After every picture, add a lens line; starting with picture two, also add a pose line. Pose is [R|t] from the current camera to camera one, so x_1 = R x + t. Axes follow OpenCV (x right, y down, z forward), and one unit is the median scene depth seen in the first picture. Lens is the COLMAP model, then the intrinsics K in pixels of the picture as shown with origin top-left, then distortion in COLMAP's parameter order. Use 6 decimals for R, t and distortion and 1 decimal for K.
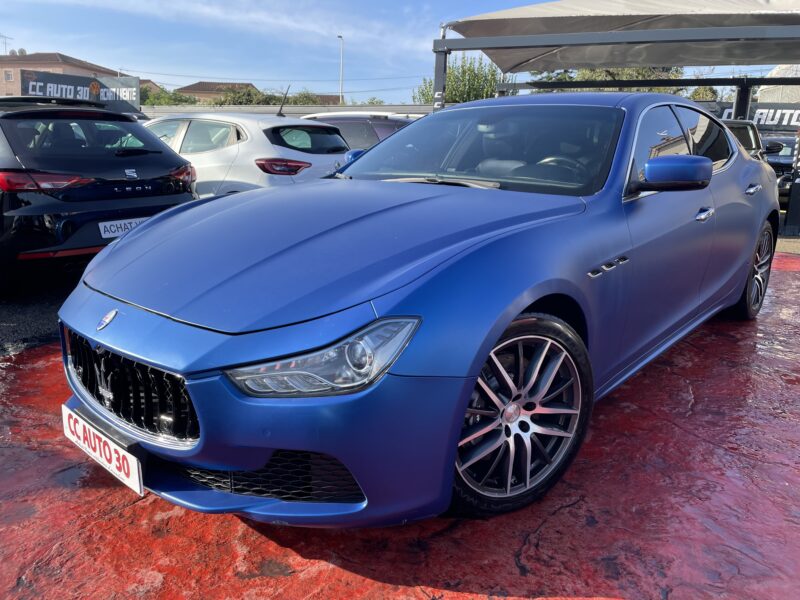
lens RADIAL K [[630.1, 0, 400.0], [0, 630.1, 300.0], [0, 0, 1]] dist [0.085646, -0.111546]
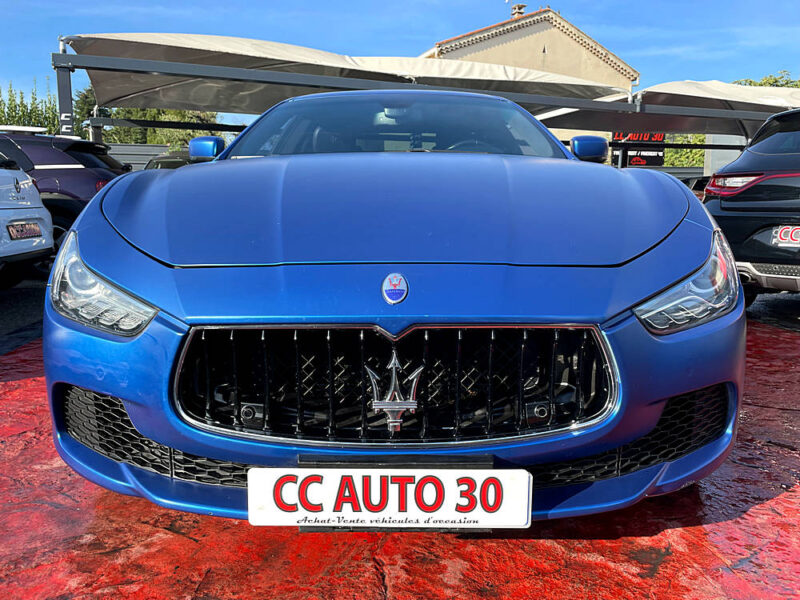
lens RADIAL K [[630.1, 0, 400.0], [0, 630.1, 300.0], [0, 0, 1]] dist [0.085646, -0.111546]
pose [[0.735430, -0.112027, 0.668276, -0.206856], [0.172897, 0.984617, -0.025214, 0.011654], [-0.655171, 0.134086, 0.743486, 0.117168]]
